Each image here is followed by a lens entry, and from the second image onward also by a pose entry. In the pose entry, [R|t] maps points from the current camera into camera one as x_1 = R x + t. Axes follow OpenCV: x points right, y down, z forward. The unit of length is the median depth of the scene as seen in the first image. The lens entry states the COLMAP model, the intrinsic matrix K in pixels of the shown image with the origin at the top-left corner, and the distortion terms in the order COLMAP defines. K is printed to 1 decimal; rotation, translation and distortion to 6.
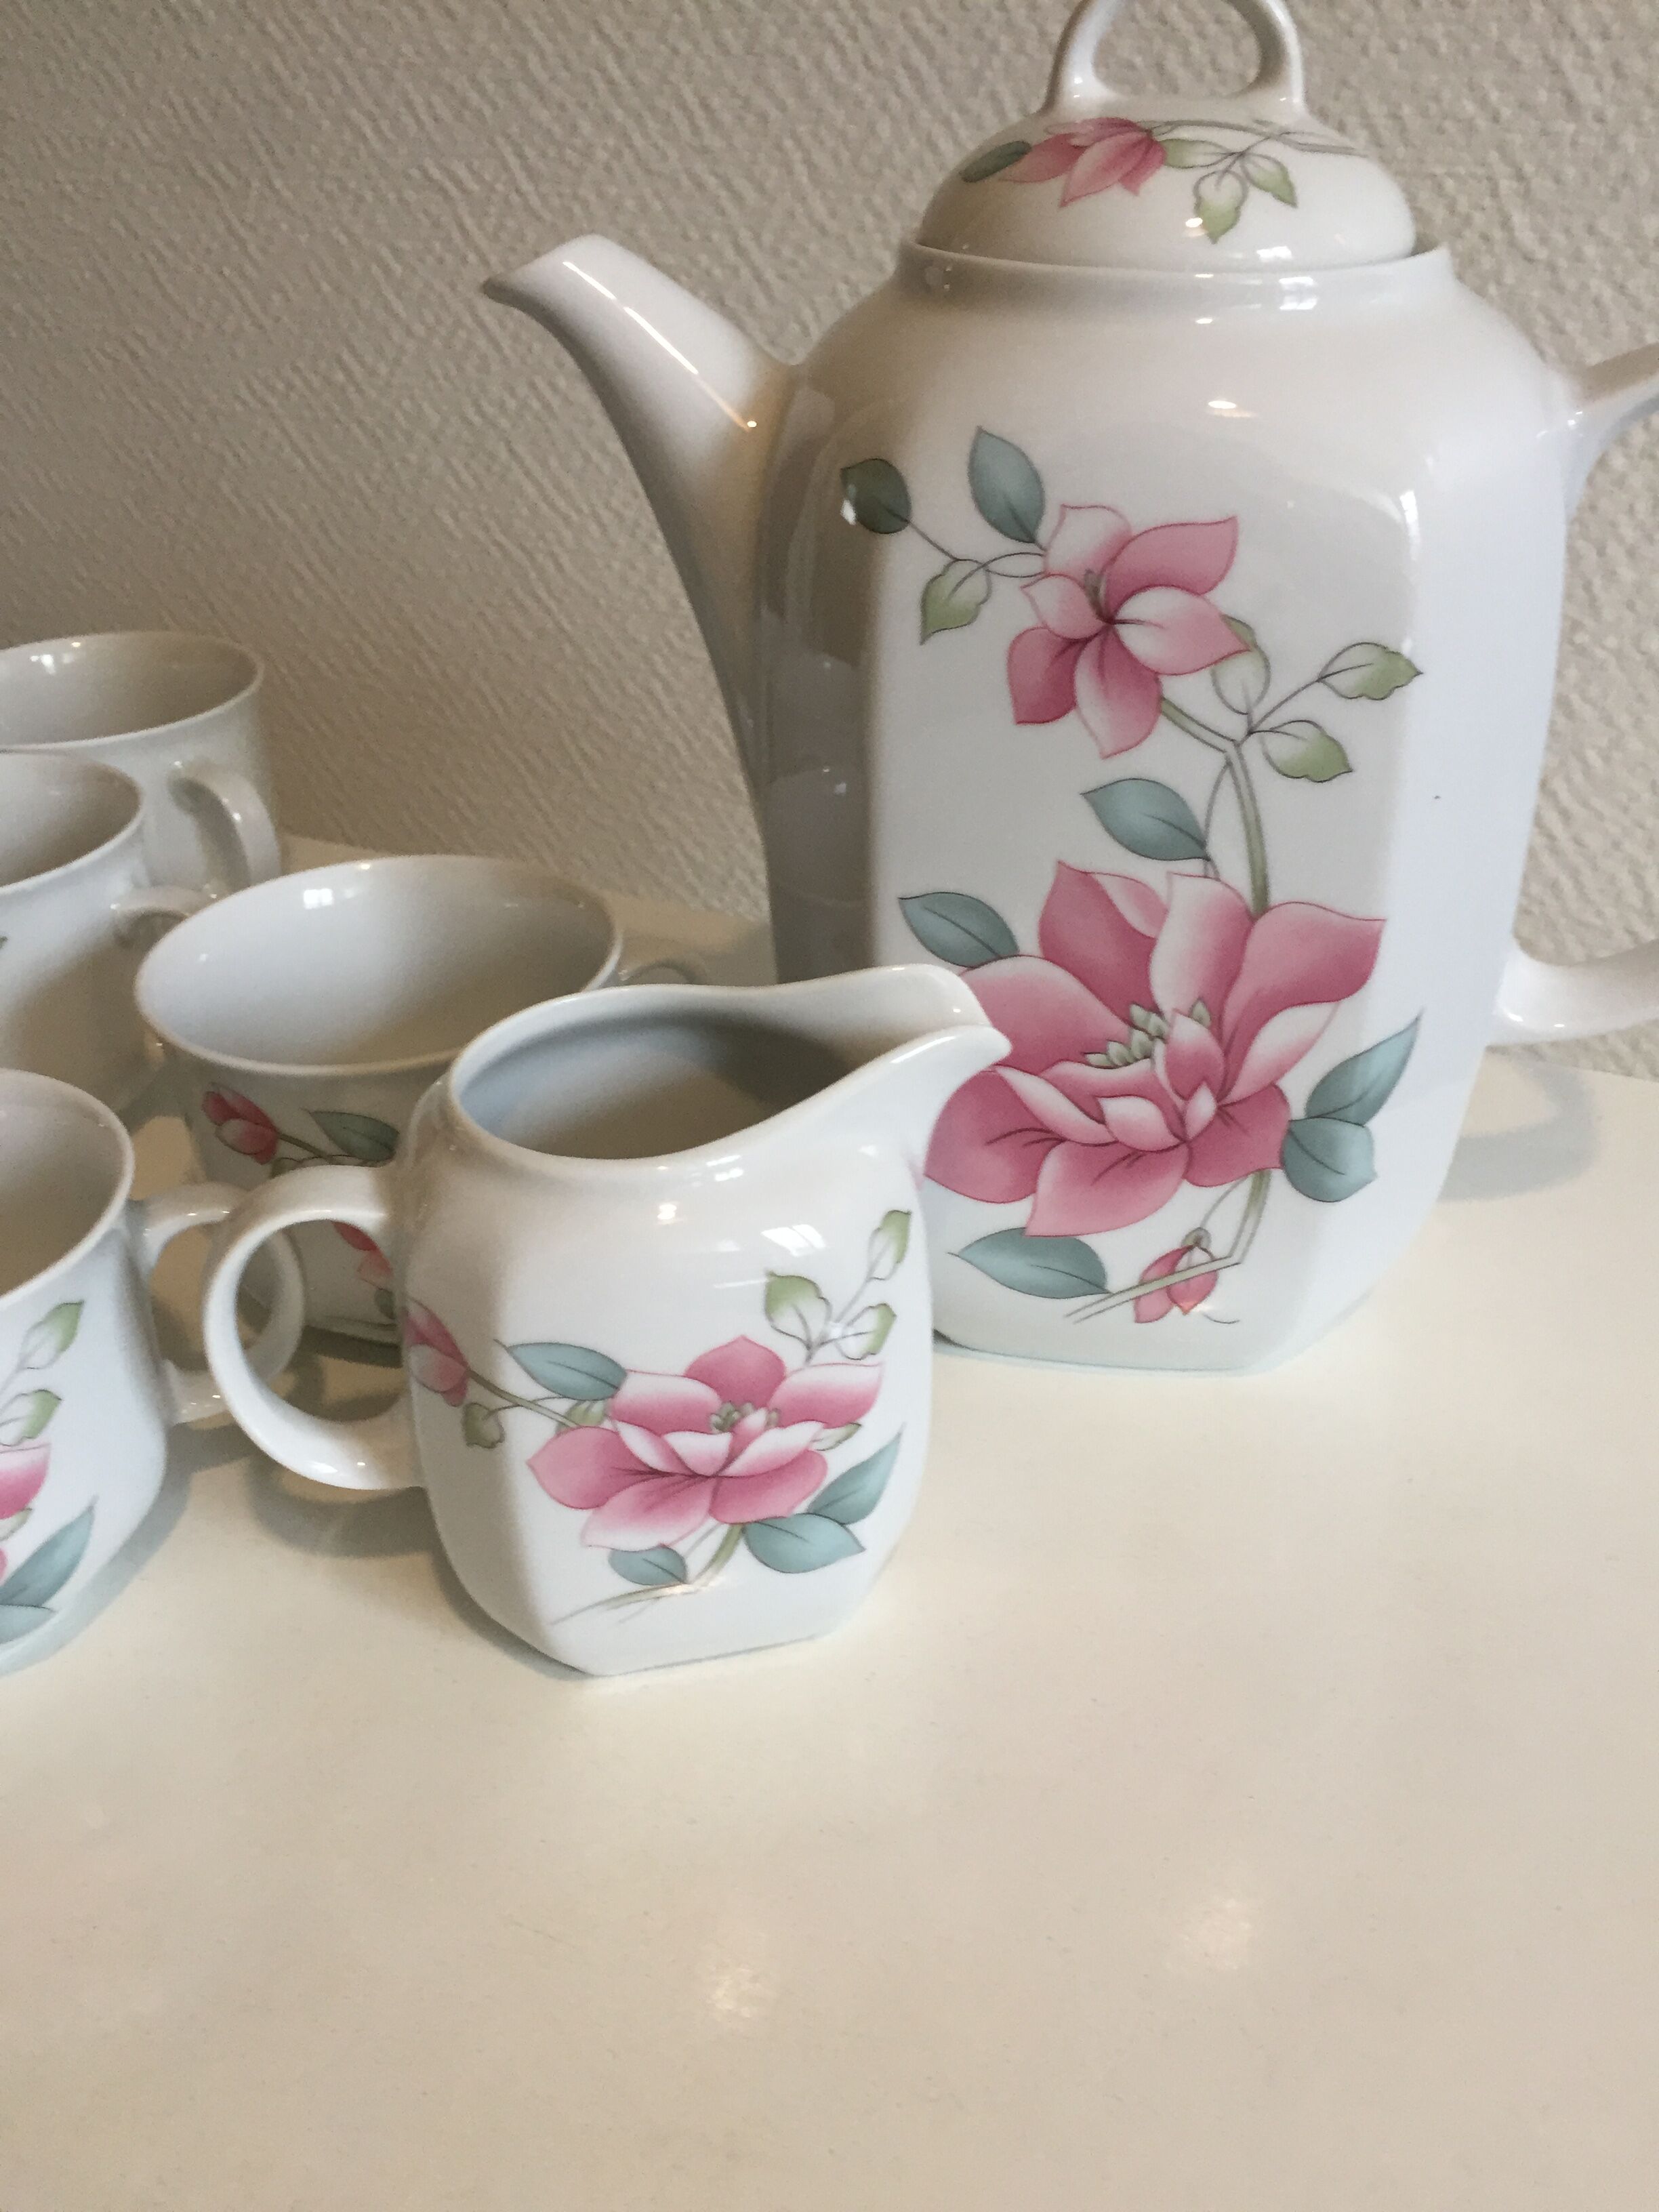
lens RADIAL K [[1846.6, 0, 856.0], [0, 1846.6, 1113.9], [0, 0, 1]] dist [0.042784, -0.076595]
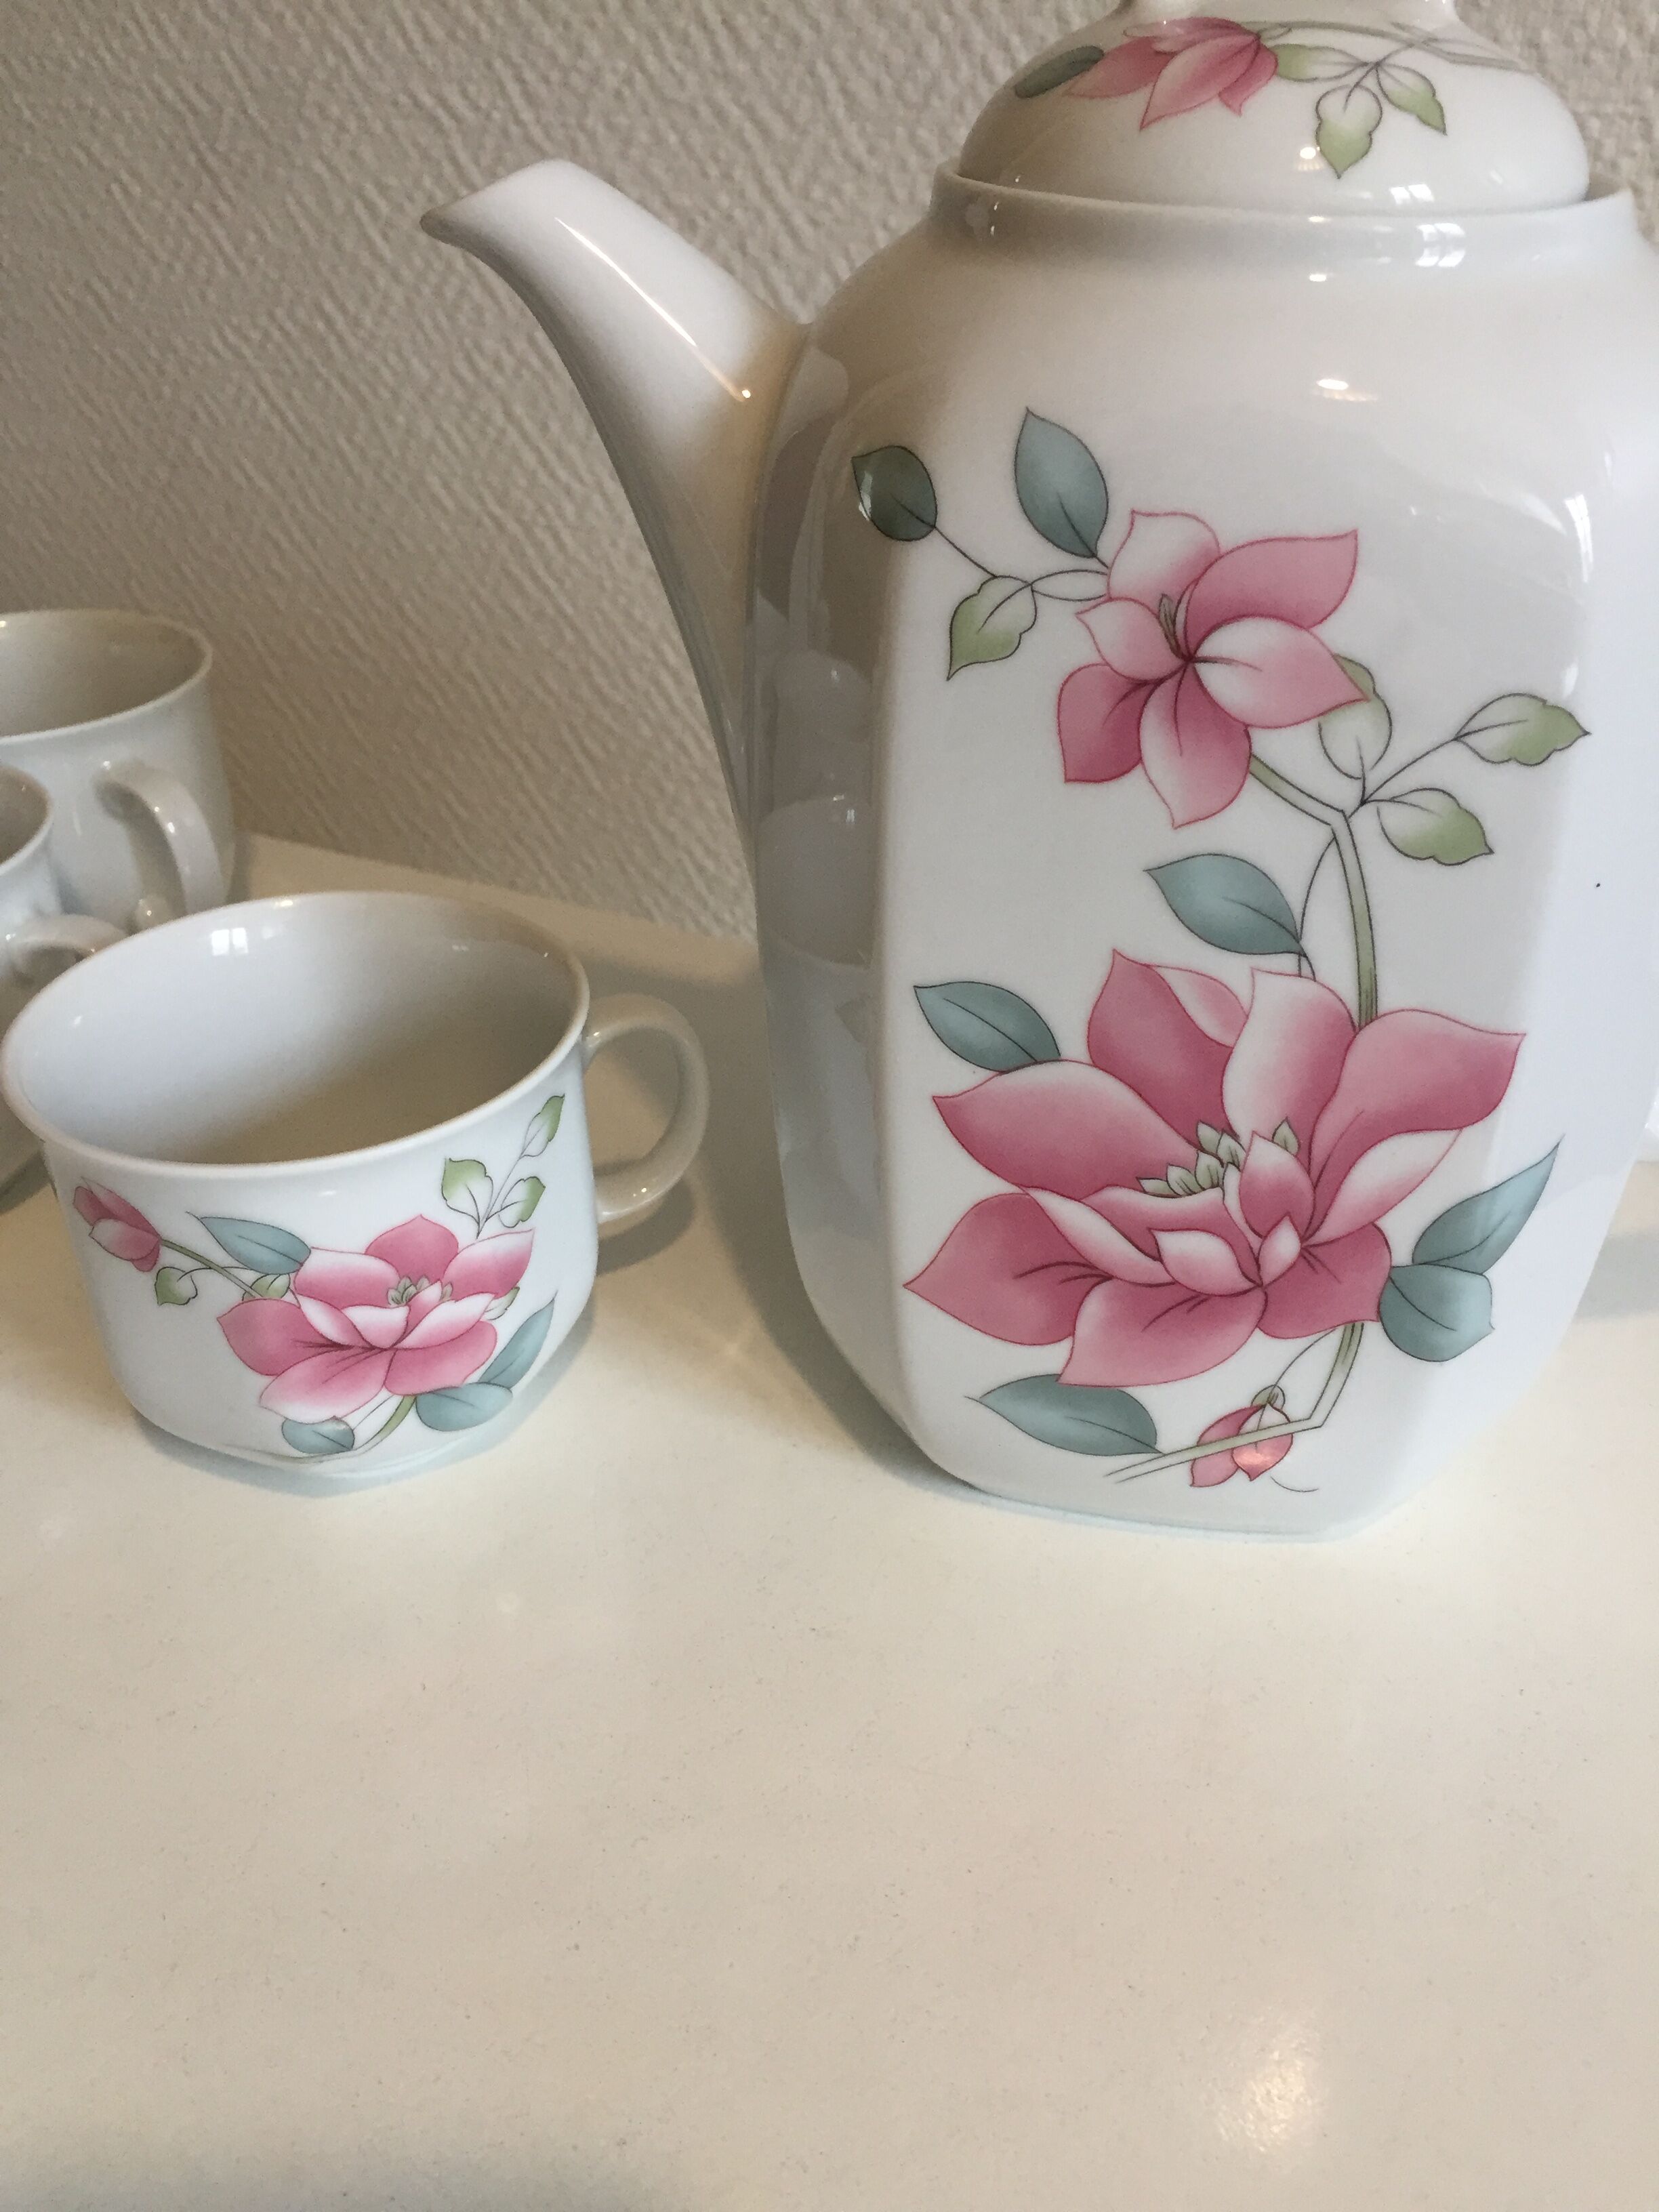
lens RADIAL K [[1892.3, 0, 845.3], [0, 1892.3, 1109.5], [0, 0, 1]] dist [0.045006, -0.082780]
pose [[0.999264, 0.029494, -0.024519, 0.014534], [-0.029221, 0.999508, 0.011421, -0.071240], [0.024844, -0.010696, 0.999634, 0.169259]]
